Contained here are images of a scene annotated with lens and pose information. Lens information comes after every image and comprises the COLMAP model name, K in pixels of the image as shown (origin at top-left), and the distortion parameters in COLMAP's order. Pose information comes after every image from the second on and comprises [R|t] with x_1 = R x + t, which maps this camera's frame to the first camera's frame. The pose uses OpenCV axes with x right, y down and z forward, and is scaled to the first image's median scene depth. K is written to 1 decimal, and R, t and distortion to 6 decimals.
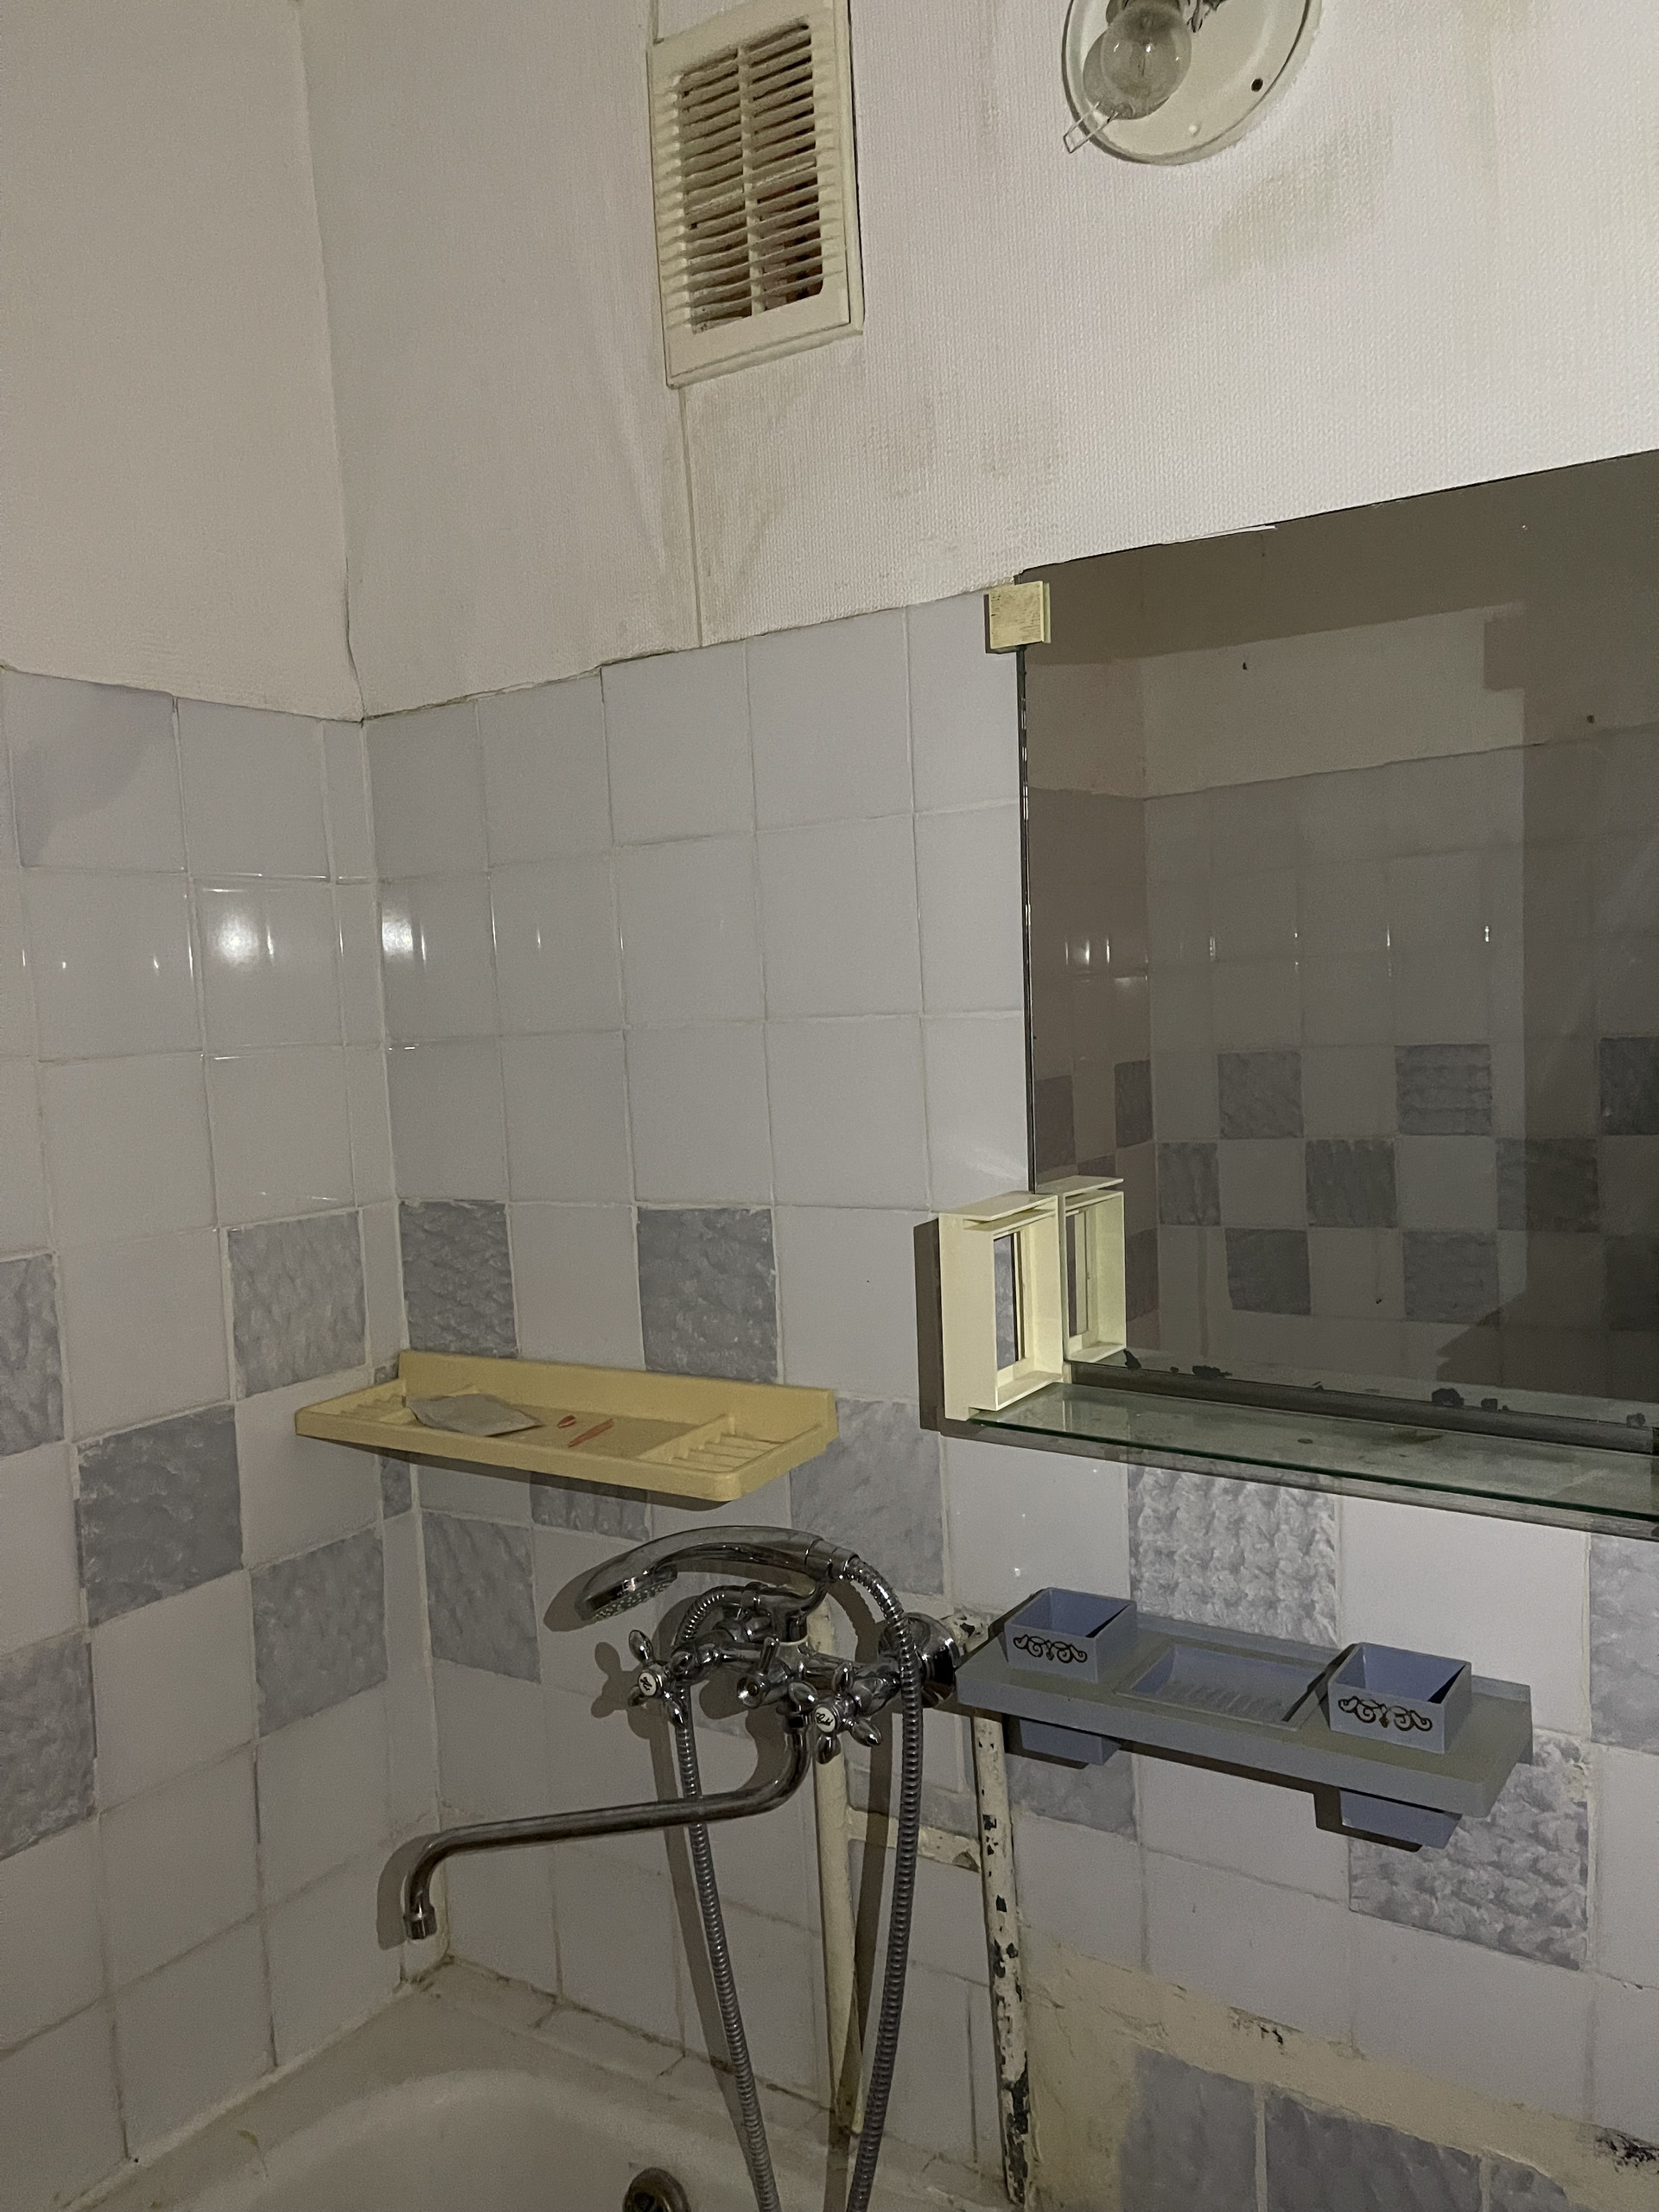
lens RADIAL K [[1676.9, 0, 826.3], [0, 1676.9, 1107.8], [0, 0, 1]] dist [0.034421, -0.036712]
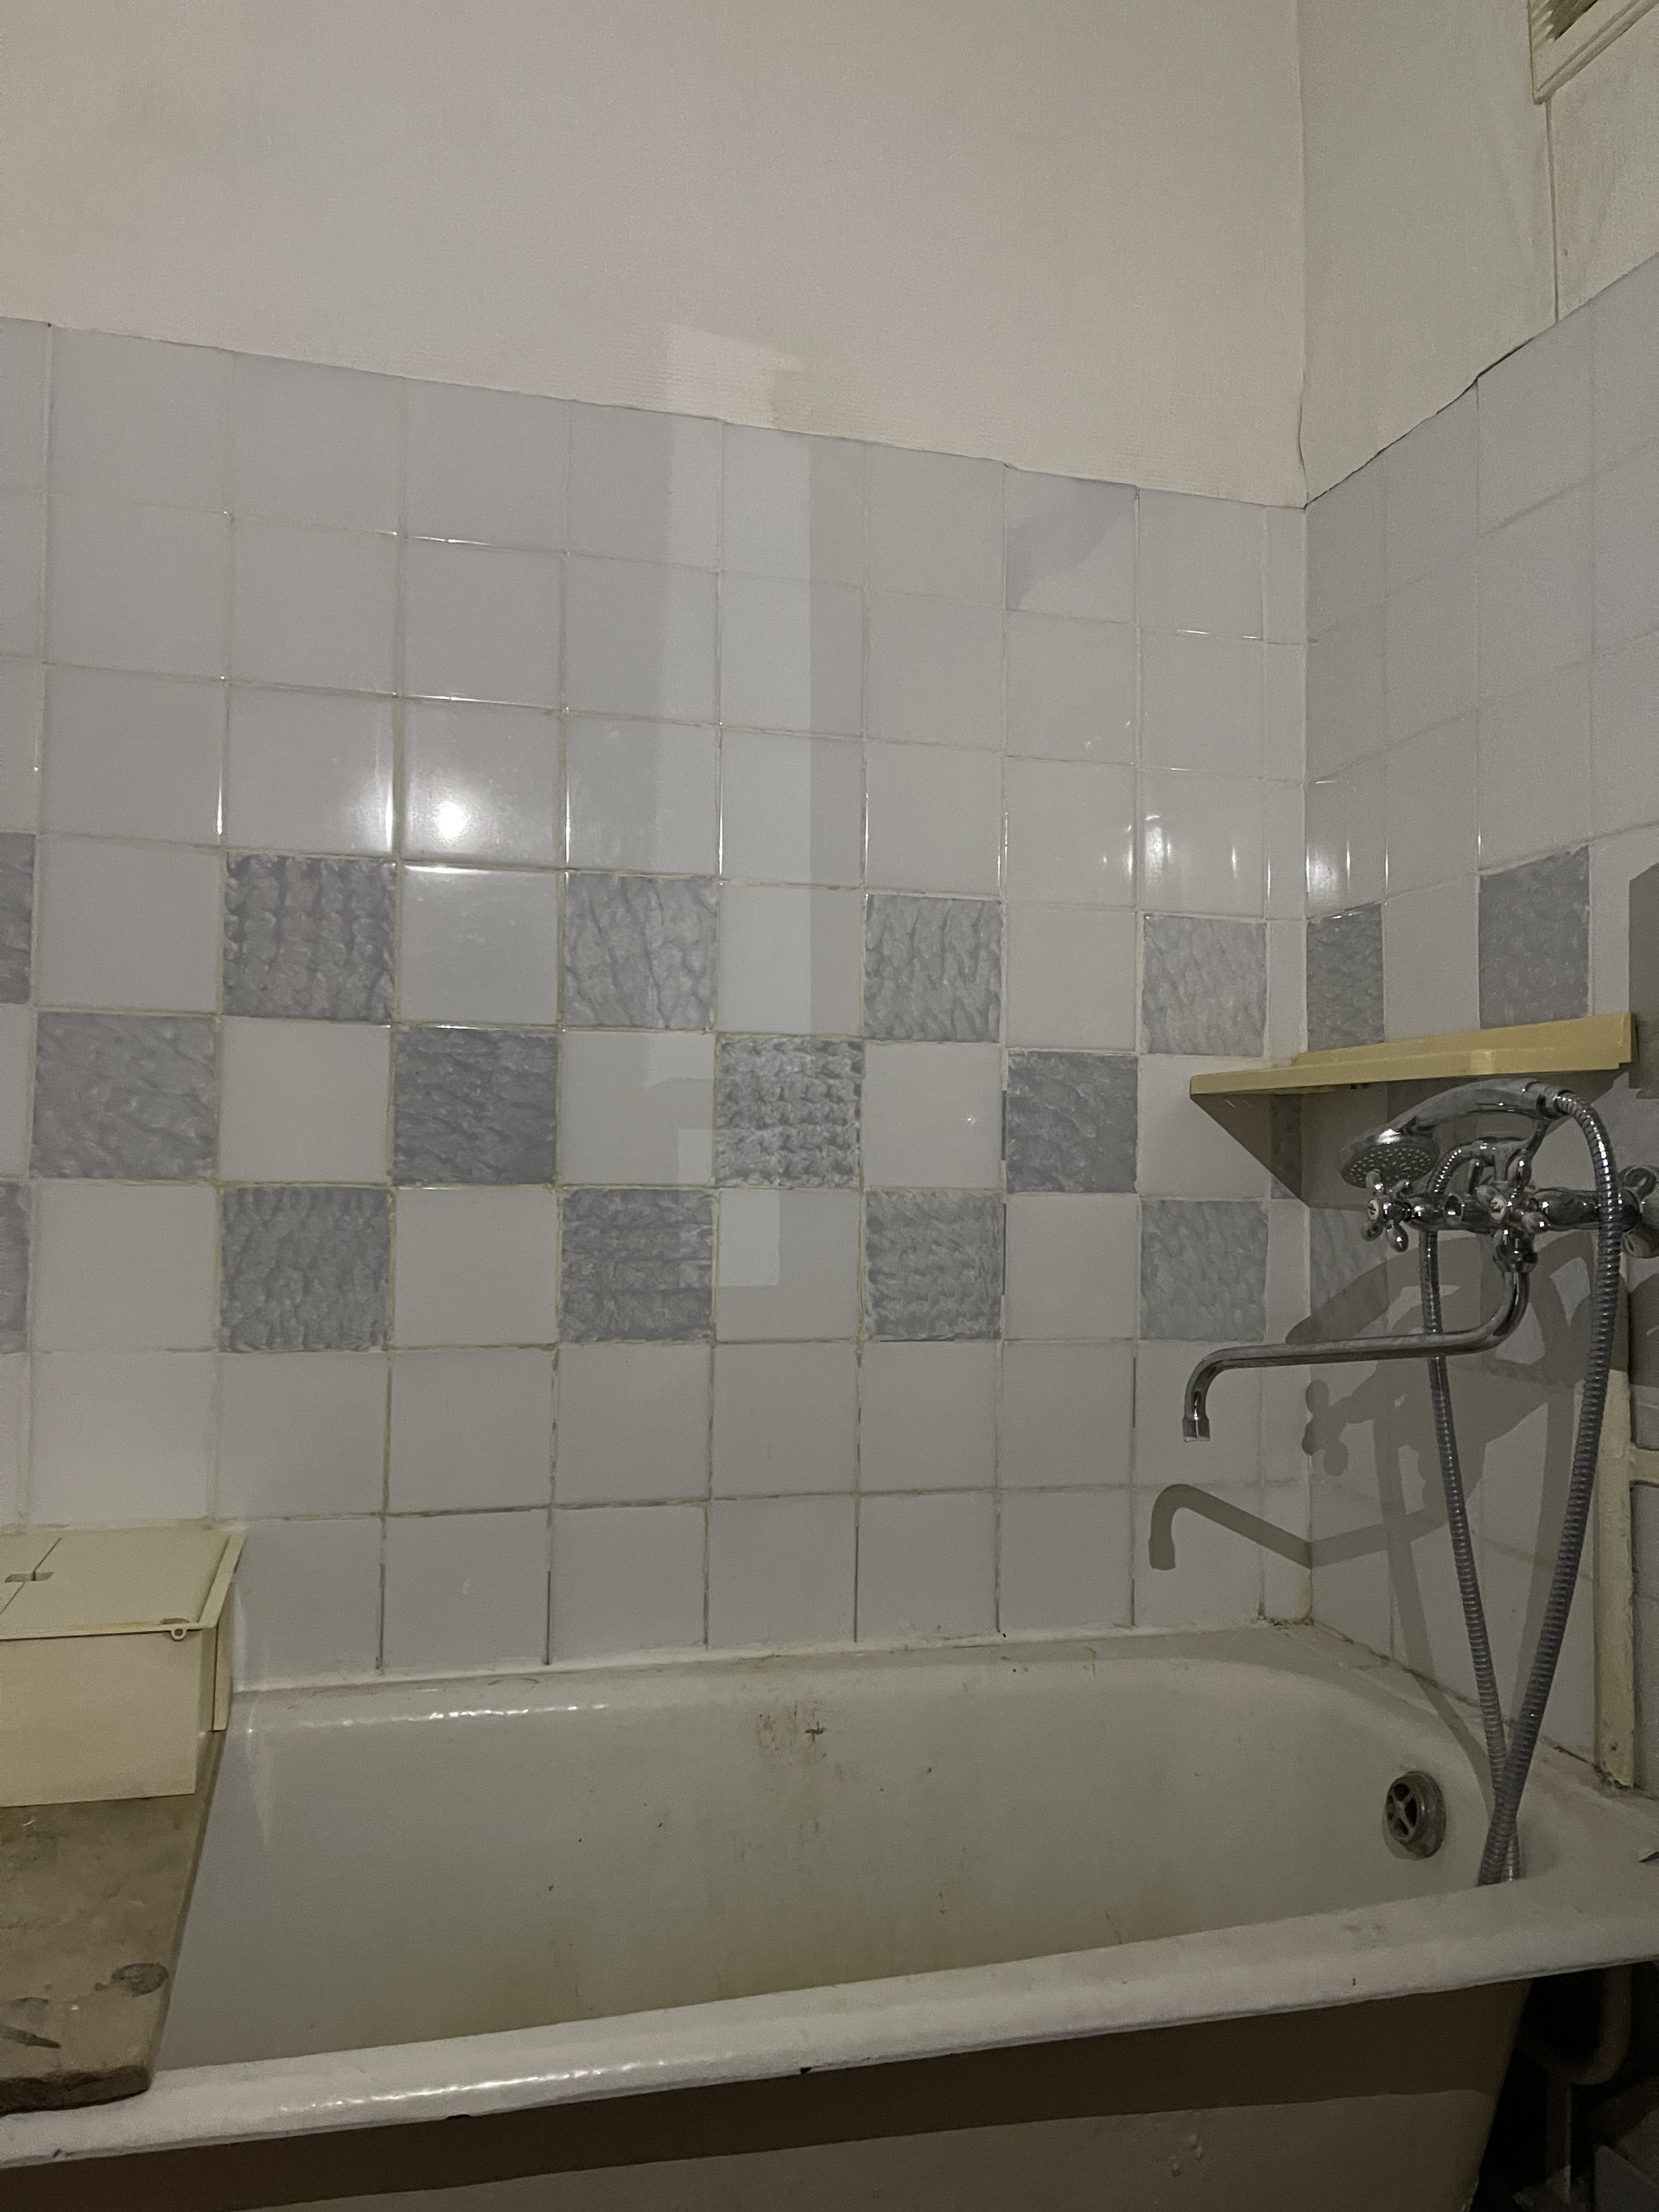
lens RADIAL K [[1676.9, 0, 814.0], [0, 1676.9, 1112.5], [0, 0, 1]] dist [0.034421, -0.036712]
pose [[0.752358, 0.046137, -0.657137, 0.284705], [-0.089353, 0.995473, -0.032410, 0.286507], [0.652667, 0.083101, 0.753074, -0.073204]]
